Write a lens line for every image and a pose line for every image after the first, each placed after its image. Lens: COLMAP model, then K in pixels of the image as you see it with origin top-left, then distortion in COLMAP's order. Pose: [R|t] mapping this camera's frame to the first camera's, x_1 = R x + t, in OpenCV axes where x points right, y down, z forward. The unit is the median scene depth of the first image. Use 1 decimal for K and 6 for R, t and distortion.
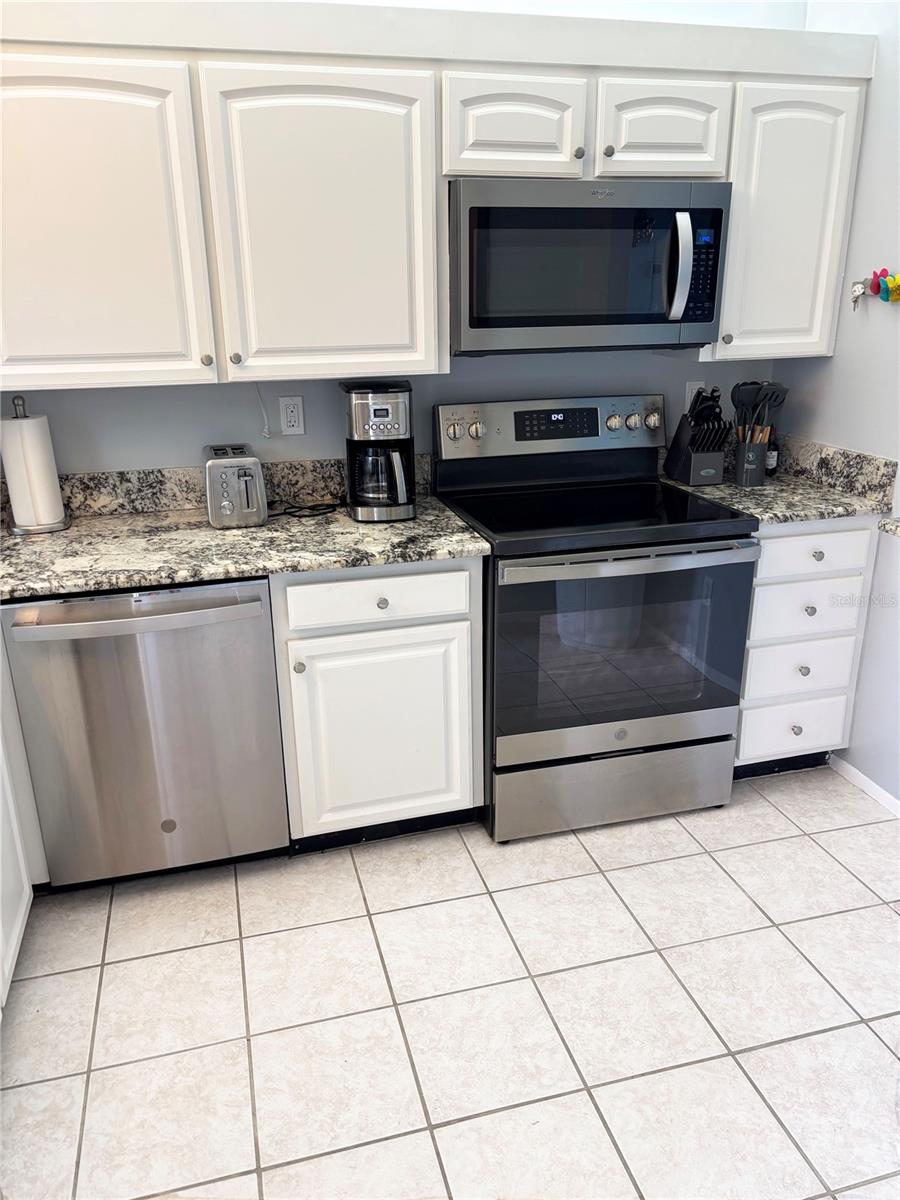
lens RADIAL K [[911.0, 0, 391.5], [0, 911.0, 581.1], [0, 0, 1]] dist [0.055447, -0.063188]
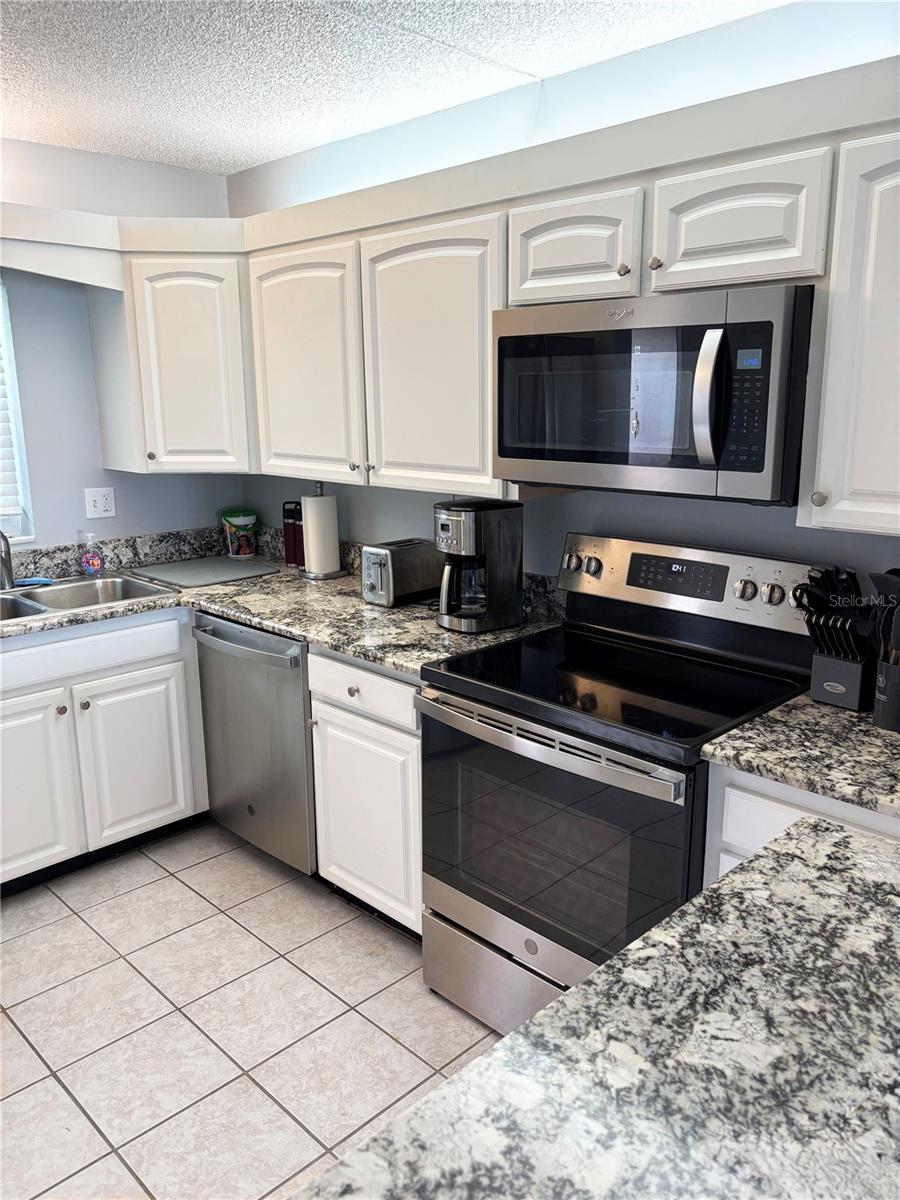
lens RADIAL K [[911.0, 0, 453.1], [0, 911.0, 596.8], [0, 0, 1]] dist [0.055447, -0.063188]
pose [[0.494689, 0.209630, -0.843409, 0.918670], [-0.250436, 0.963691, 0.092637, -0.209104], [0.832205, 0.165394, 0.529226, 0.459916]]
